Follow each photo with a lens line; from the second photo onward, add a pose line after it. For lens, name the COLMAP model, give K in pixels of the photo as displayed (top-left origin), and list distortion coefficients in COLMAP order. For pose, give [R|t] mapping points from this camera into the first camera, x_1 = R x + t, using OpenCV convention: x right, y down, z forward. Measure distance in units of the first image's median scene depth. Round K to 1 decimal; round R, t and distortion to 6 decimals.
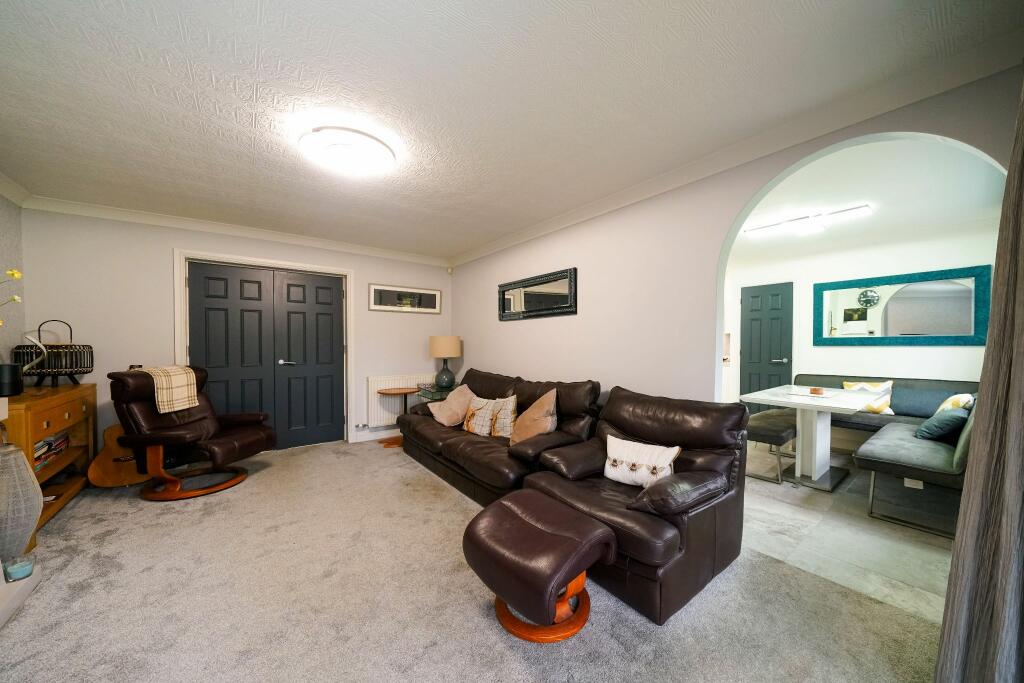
lens RADIAL K [[365.2, 0, 534.8], [0, 365.2, 348.7], [0, 0, 1]] dist [-0.000146, -0.000079]
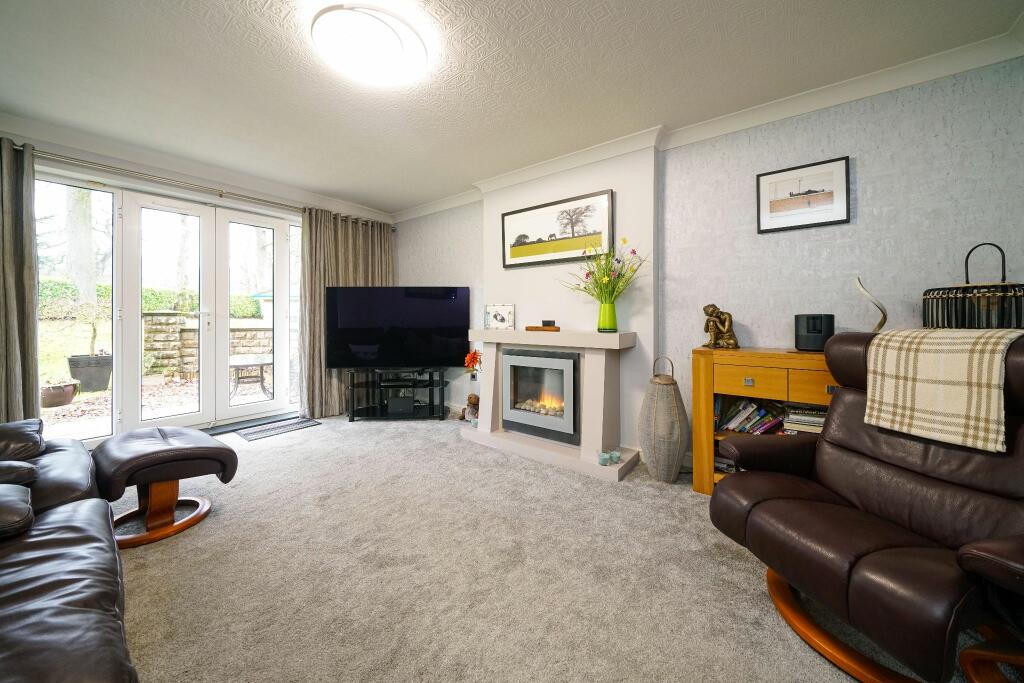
lens RADIAL K [[359.8, 0, 513.1], [0, 359.8, 316.0], [0, 0, 1]] dist [-0.018192, -0.000078]
pose [[-0.972075, 0.000966, -0.234667, -0.439431], [-0.003121, 0.999850, 0.017045, 0.027276], [0.234649, 0.017301, -0.971926, 1.285757]]
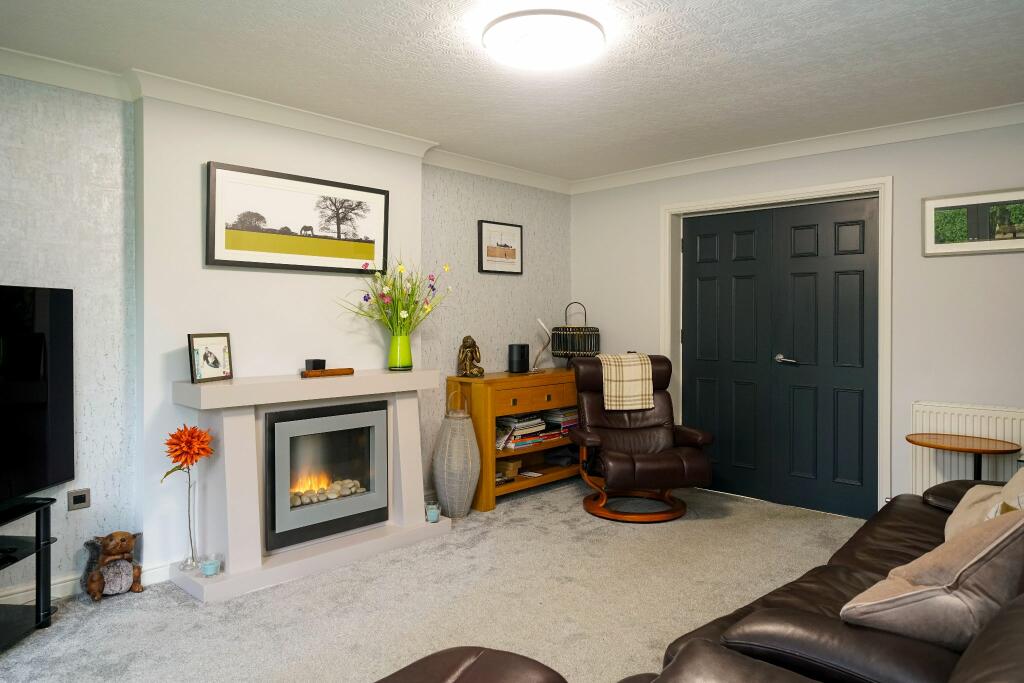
lens RADIAL K [[691.4, 0, 505.0], [0, 691.4, 333.8], [0, 0, 1]] dist [0.002968, -0.004271]
pose [[0.130555, 0.018546, -0.991268, 0.496317], [-0.020339, 0.999665, 0.016025, -0.016905], [0.991232, 0.018069, 0.130889, 0.535186]]
